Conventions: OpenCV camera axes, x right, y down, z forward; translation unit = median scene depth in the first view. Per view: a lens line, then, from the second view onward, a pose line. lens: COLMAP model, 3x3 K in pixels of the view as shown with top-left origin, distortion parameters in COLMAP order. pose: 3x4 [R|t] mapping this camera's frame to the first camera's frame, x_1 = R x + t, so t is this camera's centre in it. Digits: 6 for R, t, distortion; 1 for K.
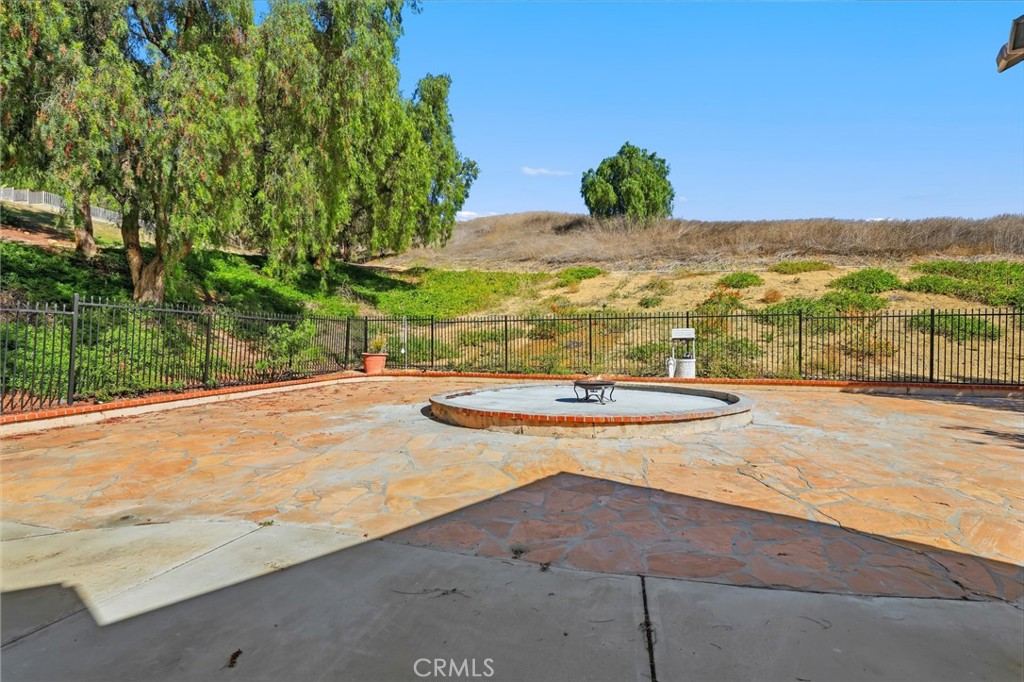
lens RADIAL K [[424.7, 0, 512.0], [0, 424.7, 341.0], [0, 0, 1]] dist [0.001466, 0.000429]
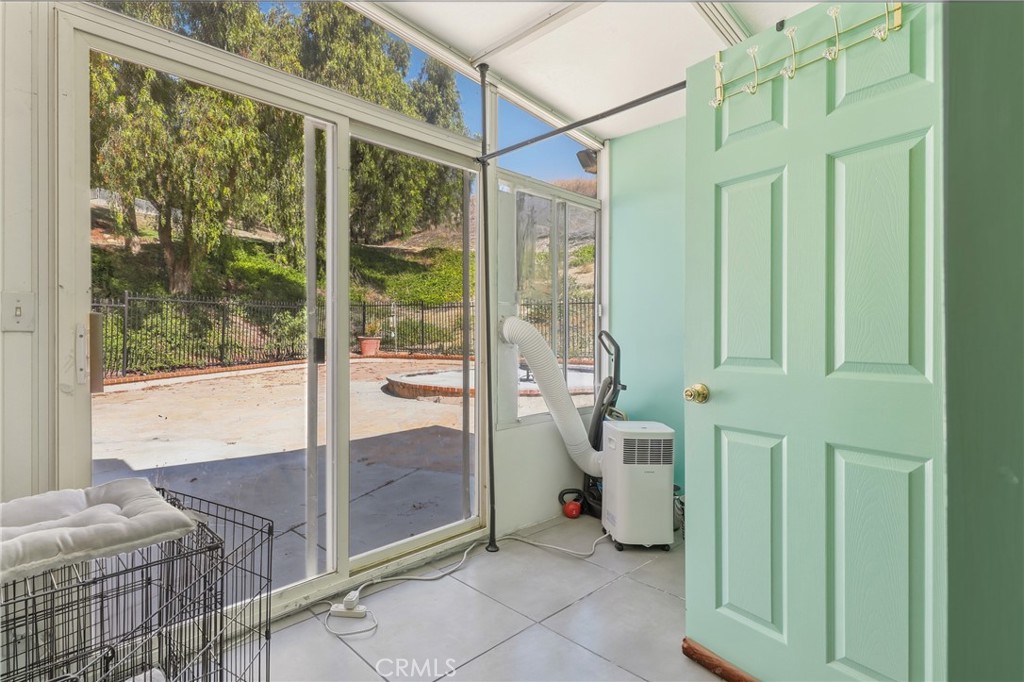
lens RADIAL K [[511.1, 0, 512.0], [0, 511.1, 341.0], [0, 0, 1]] dist [-0.004043, -0.000859]
pose [[0.988225, 0.004708, -0.152933, 0.300082], [0.001163, 0.999266, 0.038281, -0.012231], [0.153001, -0.038008, 0.987495, -0.286475]]
